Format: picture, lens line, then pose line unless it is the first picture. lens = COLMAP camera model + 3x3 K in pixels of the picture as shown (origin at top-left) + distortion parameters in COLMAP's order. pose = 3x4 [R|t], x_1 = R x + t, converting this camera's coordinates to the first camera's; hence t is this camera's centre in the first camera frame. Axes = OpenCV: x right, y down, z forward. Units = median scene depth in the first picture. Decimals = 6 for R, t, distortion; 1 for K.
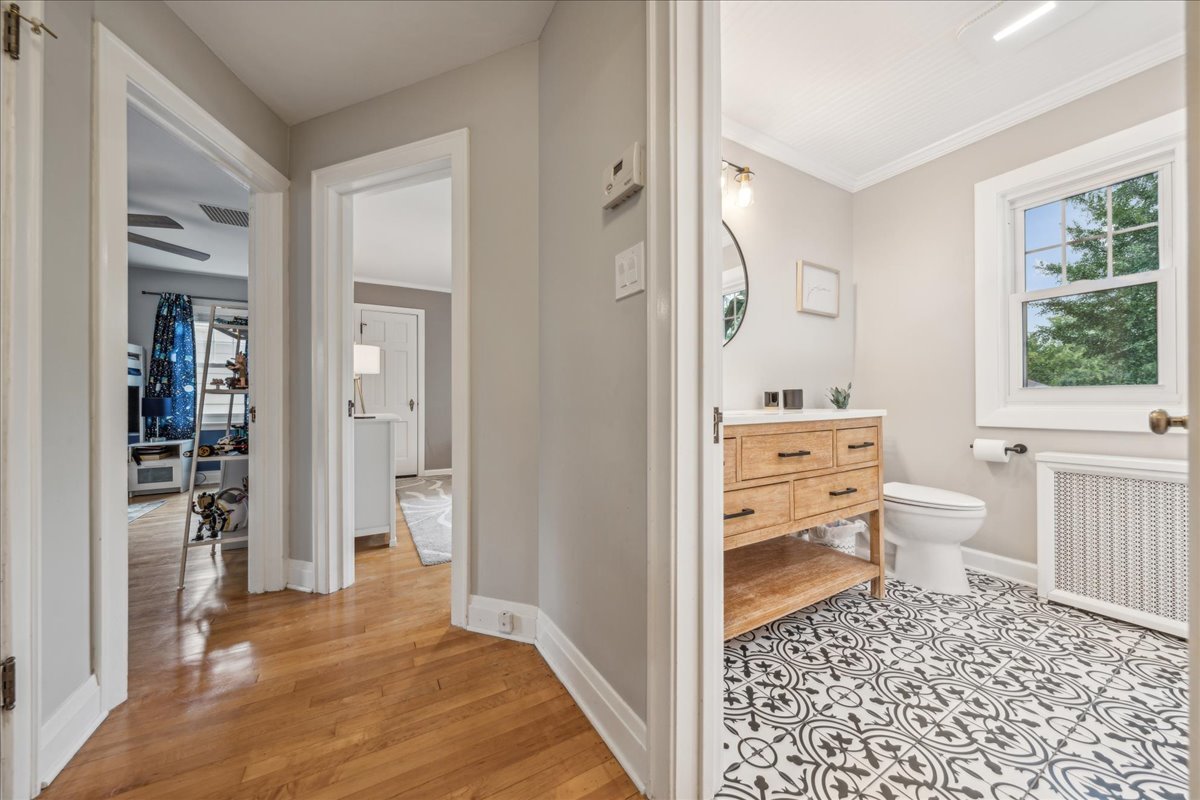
lens RADIAL K [[416.0, 0, 598.8], [0, 416.0, 398.1], [0, 0, 1]] dist [-0.003067, 0.000450]
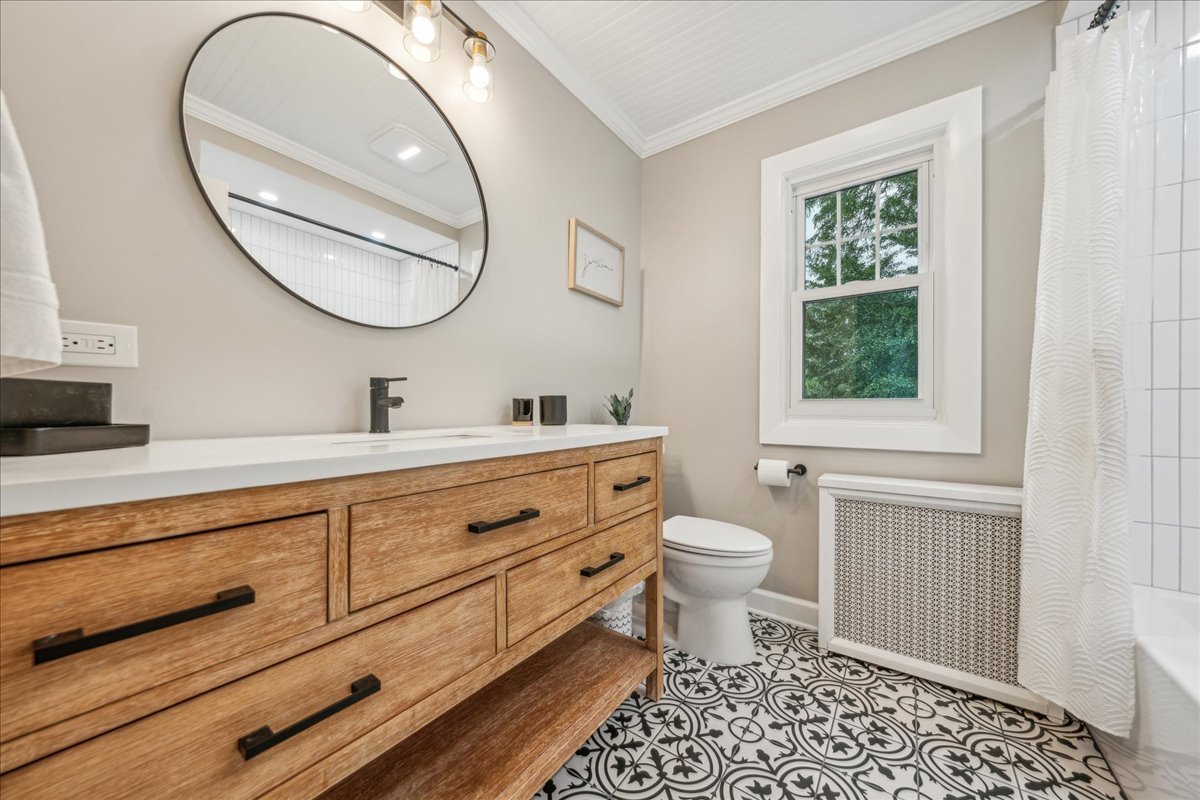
lens RADIAL K [[416.0, 0, 601.2], [0, 416.0, 406.7], [0, 0, 1]] dist [-0.003067, 0.000450]
pose [[0.914159, 0.010791, 0.405213, 0.297428], [-0.011353, 0.999935, -0.001015, -0.004035], [-0.405197, -0.003672, 0.914222, 0.394028]]
